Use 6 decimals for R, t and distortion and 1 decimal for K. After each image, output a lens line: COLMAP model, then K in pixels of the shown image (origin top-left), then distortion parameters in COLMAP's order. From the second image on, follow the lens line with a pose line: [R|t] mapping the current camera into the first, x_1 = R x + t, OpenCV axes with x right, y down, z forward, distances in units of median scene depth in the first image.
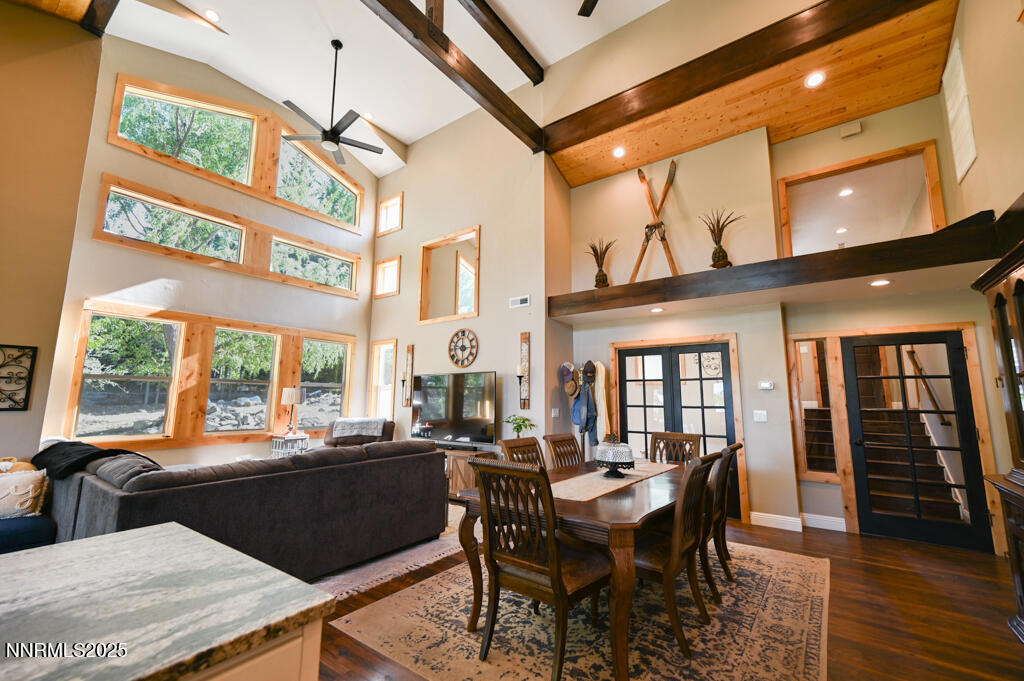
lens RADIAL K [[421.3, 0, 512.4], [0, 421.3, 339.8], [0, 0, 1]] dist [0.012263, 0.000314]
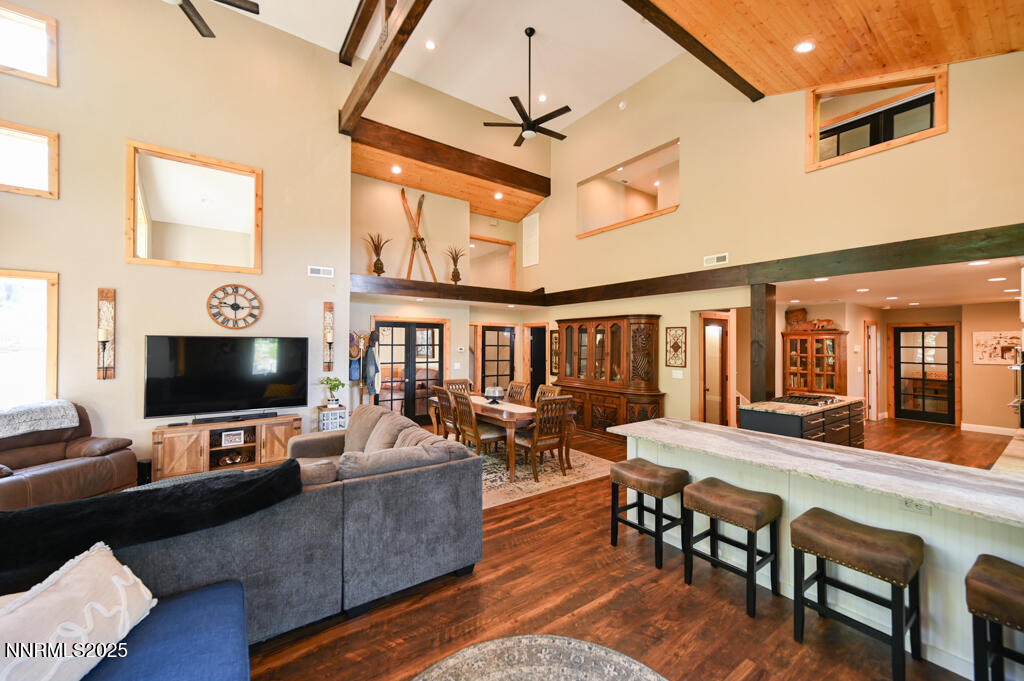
lens RADIAL K [[403.8, 0, 512.0], [0, 403.8, 340.5], [0, 0, 1]] dist [0.014779, 0.000018]
pose [[0.306522, 0.002292, 0.951861, -0.757039], [-0.140591, 0.989138, 0.042892, -0.028346], [-0.941424, -0.146971, 0.303515, 0.198592]]
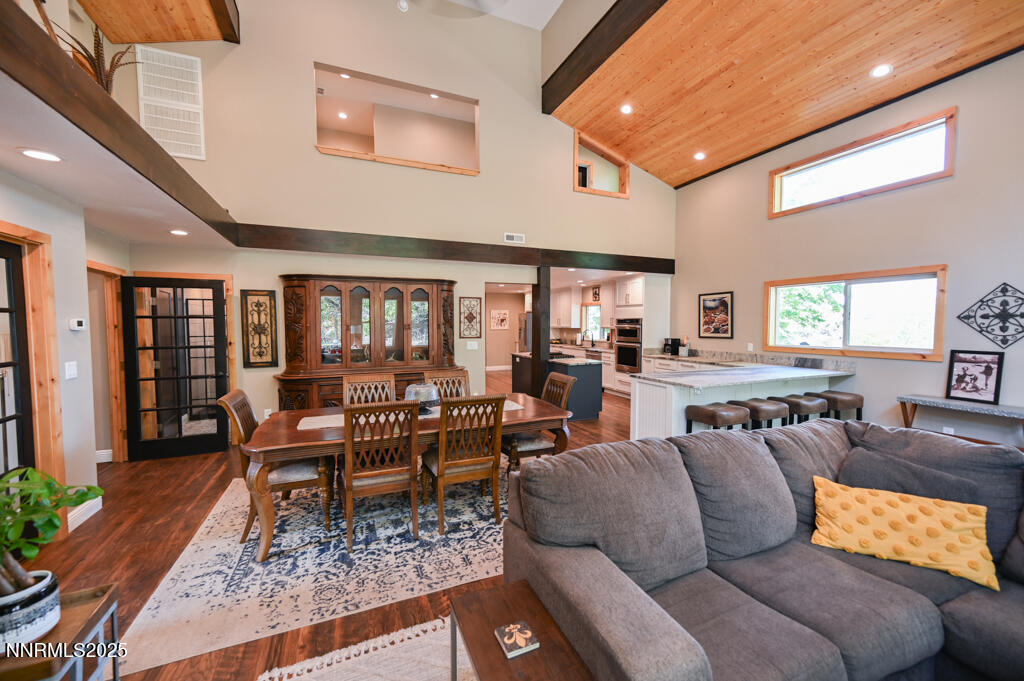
lens RADIAL K [[406.2, 0, 512.0], [0, 406.2, 339.1], [0, 0, 1]] dist [0.012843, -0.000150]
pose [[-0.862031, -0.026499, 0.506163, -0.255677], [-0.077776, 0.993721, -0.080434, 0.098504], [-0.500853, -0.108704, -0.858679, 0.917782]]
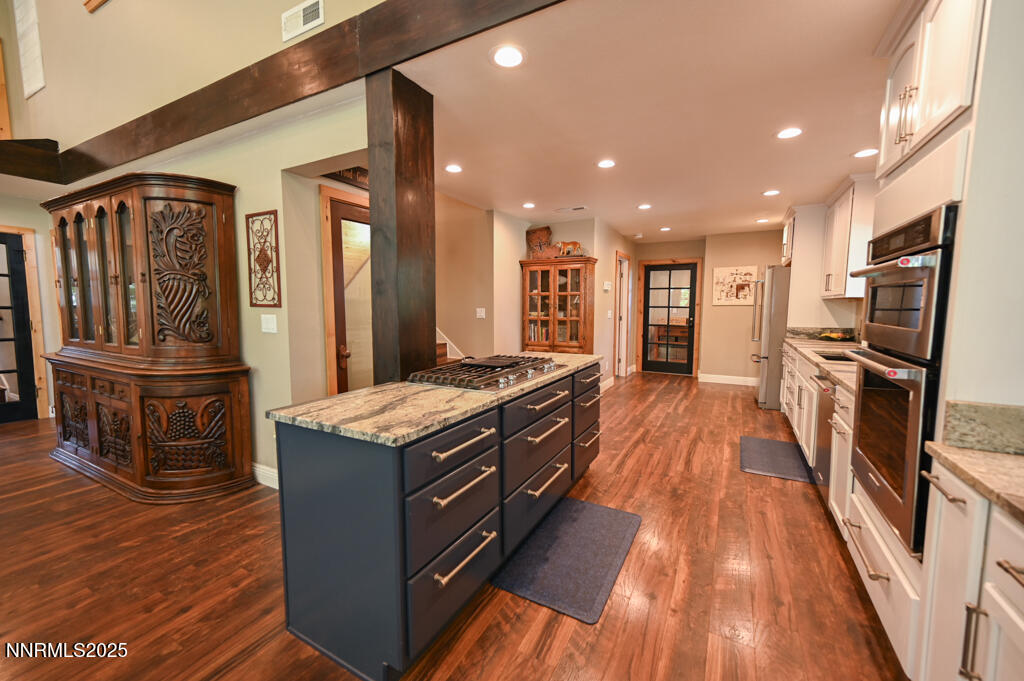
lens RADIAL K [[406.2, 0, 512.0], [0, 406.2, 339.1], [0, 0, 1]] dist [0.012843, -0.000150]
pose [[-0.129115, -0.092089, 0.987344, -0.138243], [-0.147988, 0.986318, 0.072641, -0.014032], [-0.980525, -0.136736, -0.140976, -0.095847]]
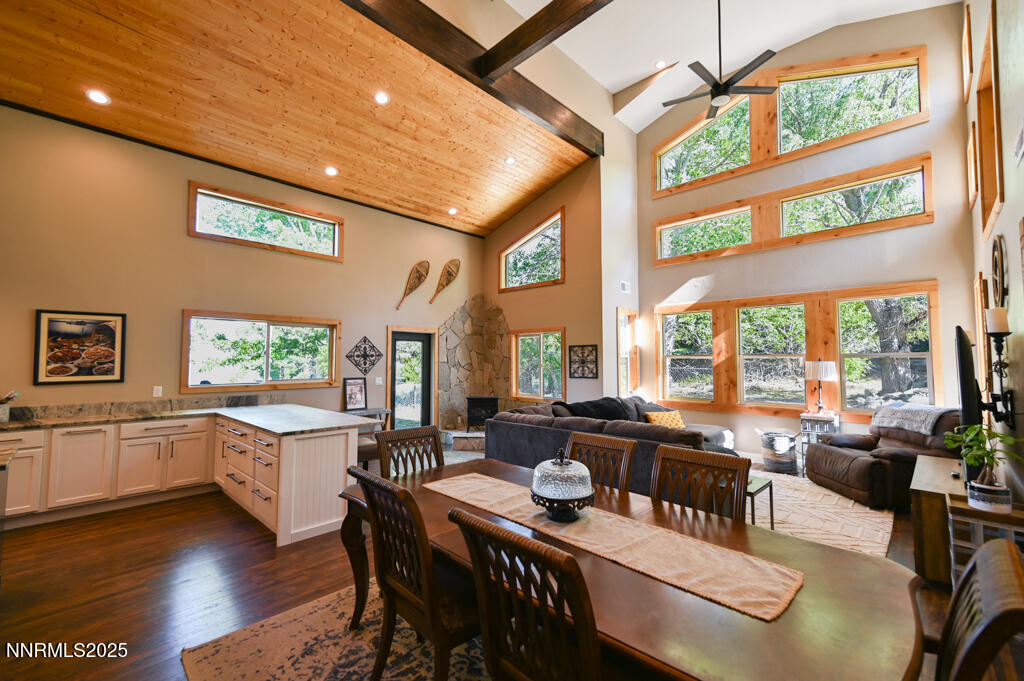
lens RADIAL K [[421.3, 0, 512.4], [0, 421.3, 339.8], [0, 0, 1]] dist [0.012263, 0.000314]
pose [[-0.143504, -0.058467, -0.987921, 0.441223], [0.141370, 0.986805, -0.078936, 0.052374], [0.979500, -0.150990, -0.133345, 0.524256]]
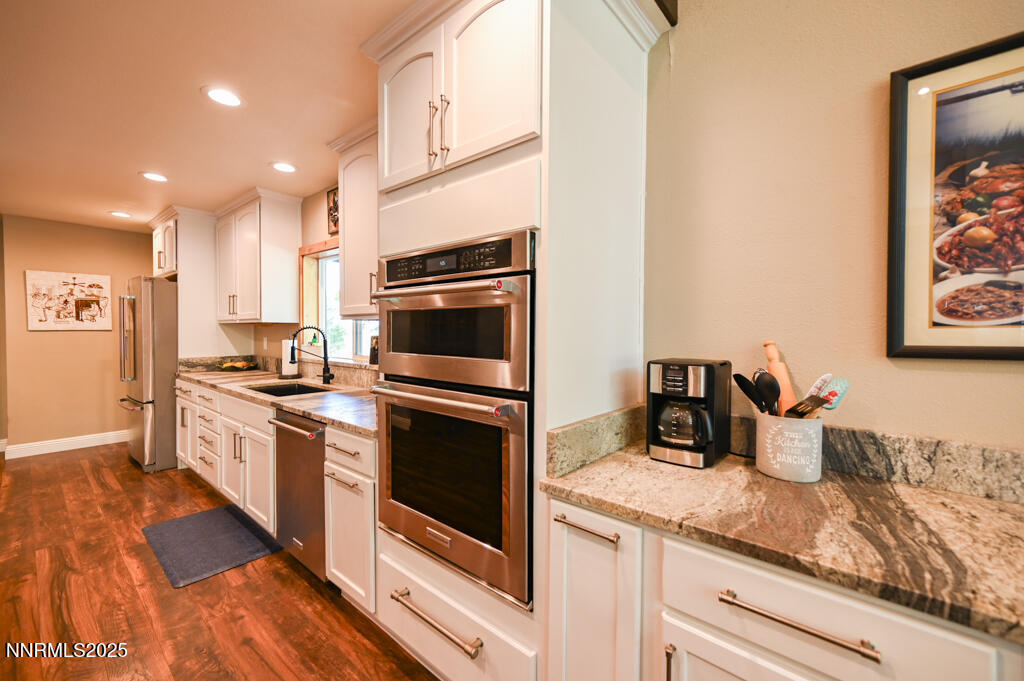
lens RADIAL K [[415.9, 0, 512.0], [0, 415.9, 340.5], [0, 0, 1]] dist [0.014005, -0.000076]
pose [[-0.996837, -0.012592, 0.078472, 0.020649], [-0.022086, 0.992367, -0.121325, -0.019421], [-0.076345, -0.122675, -0.989506, -0.132490]]
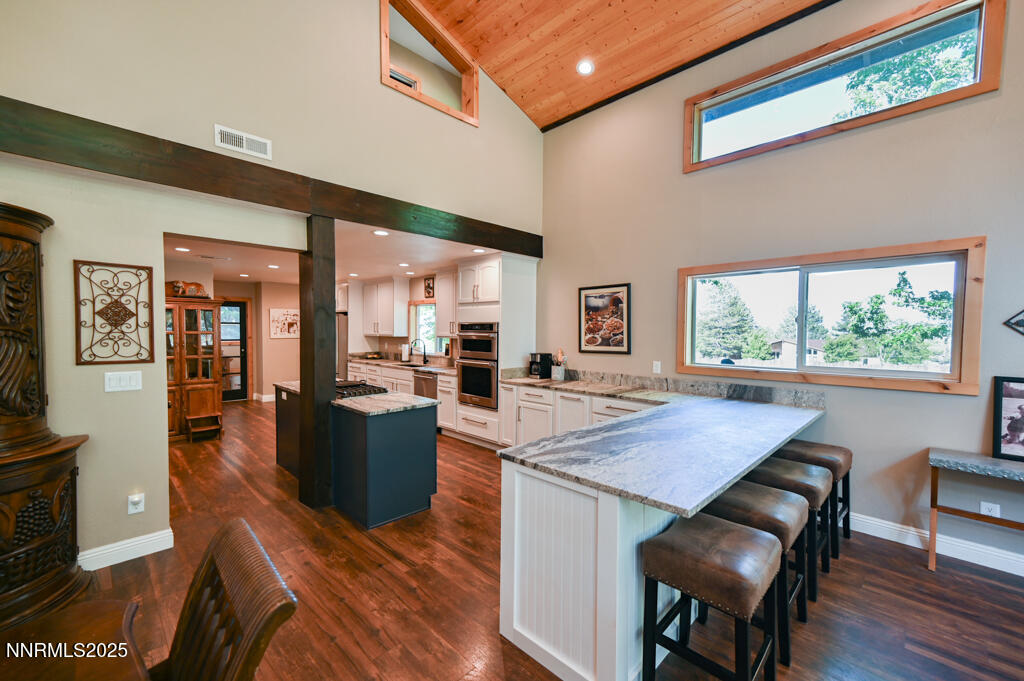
lens RADIAL K [[420.3, 0, 505.4], [0, 420.3, 343.5], [0, 0, 1]] dist [0.026551, 0.000197]
pose [[-0.986997, -0.017725, 0.159761, -0.117961], [-0.035400, 0.993468, -0.108482, 0.036396], [-0.156794, -0.112727, -0.981177, 0.477308]]
